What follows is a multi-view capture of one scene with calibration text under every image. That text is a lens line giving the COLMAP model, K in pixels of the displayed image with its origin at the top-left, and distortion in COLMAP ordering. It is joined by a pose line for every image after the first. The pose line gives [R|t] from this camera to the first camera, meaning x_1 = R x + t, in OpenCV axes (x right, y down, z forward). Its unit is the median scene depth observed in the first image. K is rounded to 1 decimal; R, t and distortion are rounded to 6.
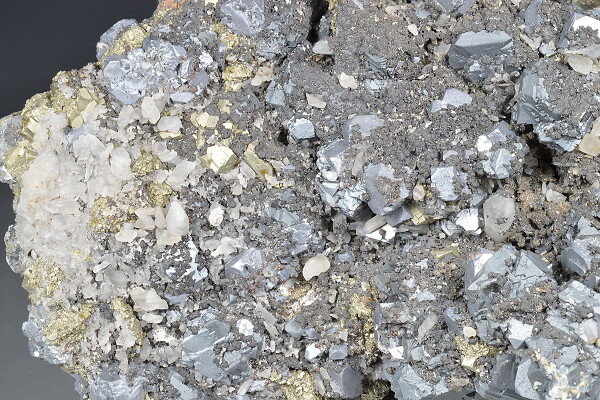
lens RADIAL K [[1618.7, 0, 300.0], [0, 1618.7, 200.0], [0, 0, 1]] dist [-0.059398, 0.502255]
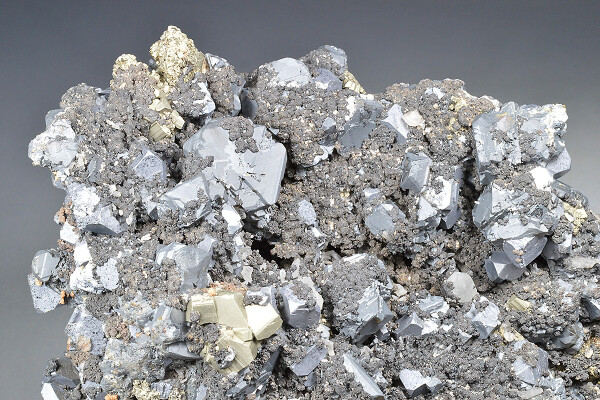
lens RADIAL K [[1618.7, 0, 300.0], [0, 1618.7, 200.0], [0, 0, 1]] dist [-0.059398, 0.502255]
pose [[-0.691499, -0.595787, 0.408494, -0.198608], [0.708586, -0.449460, 0.543959, -0.602478], [-0.140482, 0.665600, 0.732968, 0.188216]]
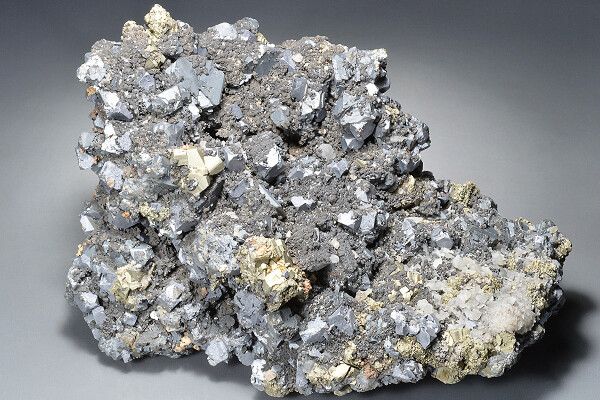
lens RADIAL K [[1618.7, 0, 300.0], [0, 1618.7, 200.0], [0, 0, 1]] dist [-0.059398, 0.502255]
pose [[-0.719860, -0.572484, 0.392509, -0.592045], [0.672679, -0.435919, 0.597894, -1.104740], [-0.171182, 0.694433, 0.698899, -0.241216]]
